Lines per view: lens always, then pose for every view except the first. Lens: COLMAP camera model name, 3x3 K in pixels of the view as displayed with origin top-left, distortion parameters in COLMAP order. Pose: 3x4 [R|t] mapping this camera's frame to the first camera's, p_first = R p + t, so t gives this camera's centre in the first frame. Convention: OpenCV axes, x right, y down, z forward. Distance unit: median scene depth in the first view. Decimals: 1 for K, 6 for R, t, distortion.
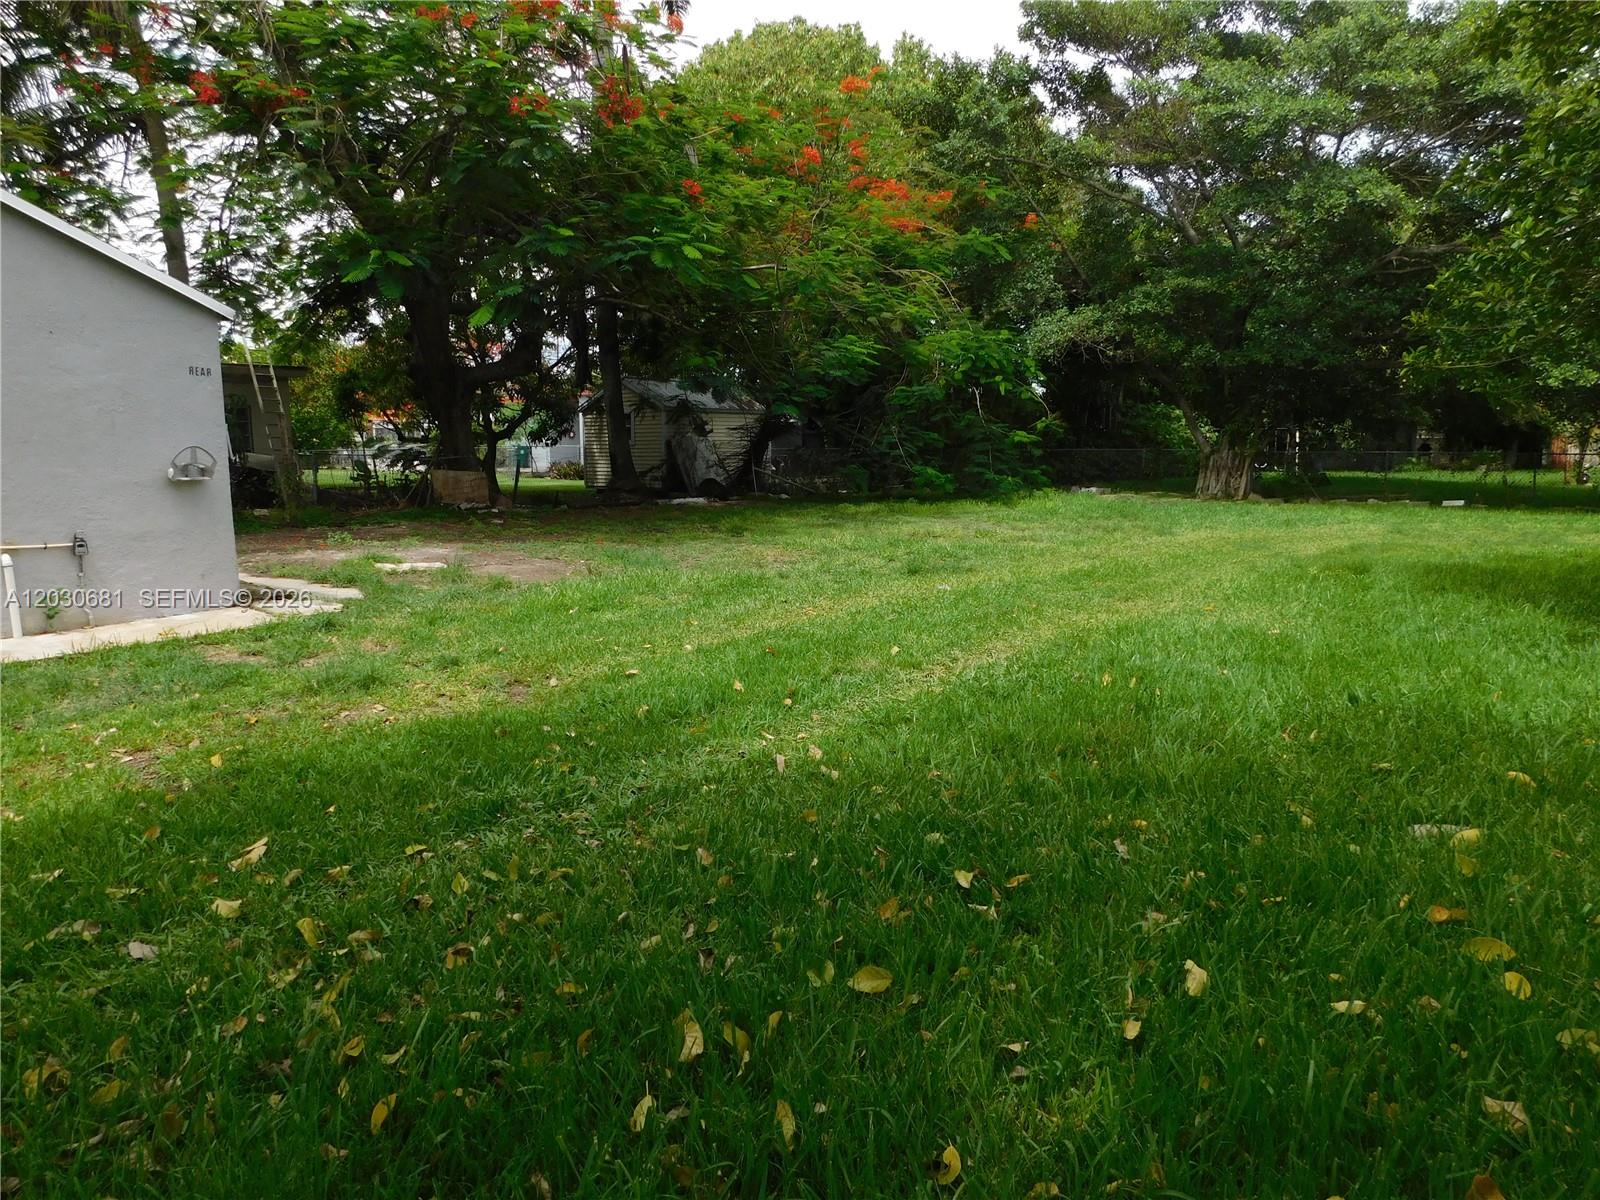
lens RADIAL K [[1055.0, 0, 800.0], [0, 1055.0, 600.0], [0, 0, 1]] dist [-0.066815, 0.049936]
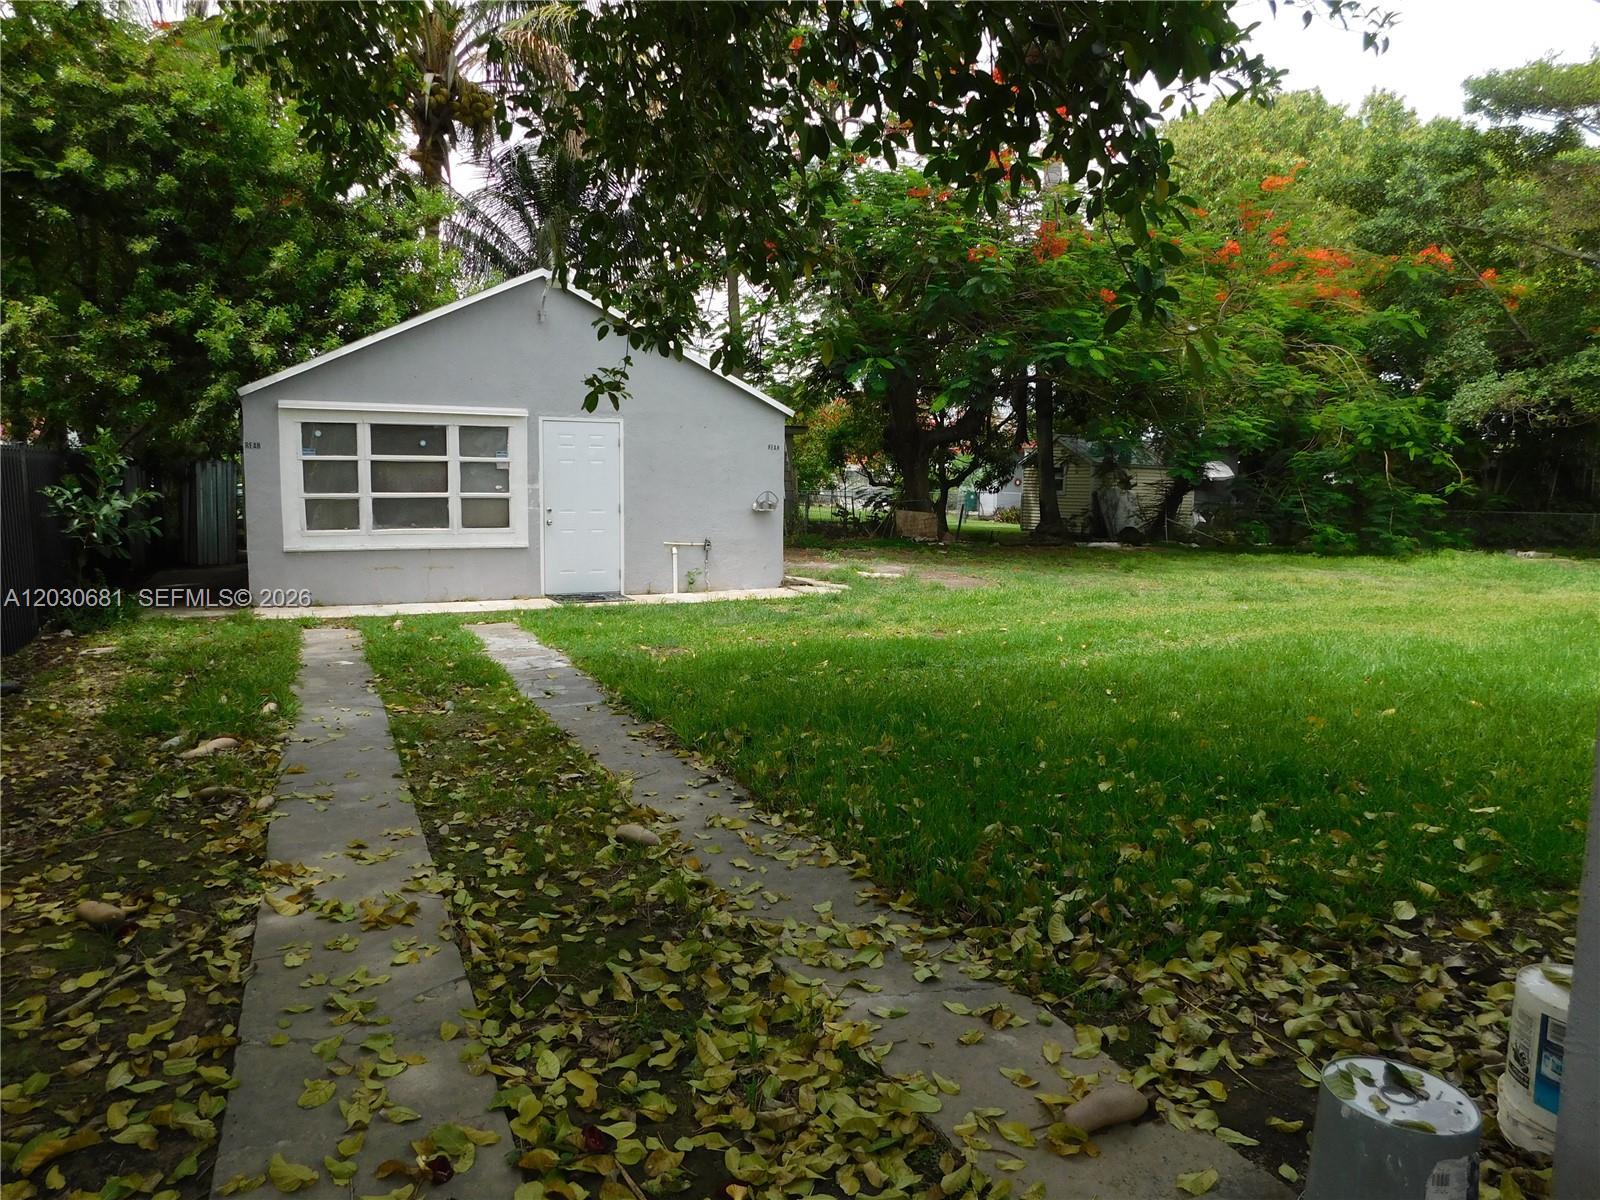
lens RADIAL K [[1055.0, 0, 800.0], [0, 1055.0, 600.0], [0, 0, 1]] dist [-0.066815, 0.049936]
pose [[0.912036, 0.066481, -0.404686, 0.059441], [-0.083653, 0.996184, -0.024876, 0.022994], [0.401488, 0.056541, 0.914117, -0.185333]]
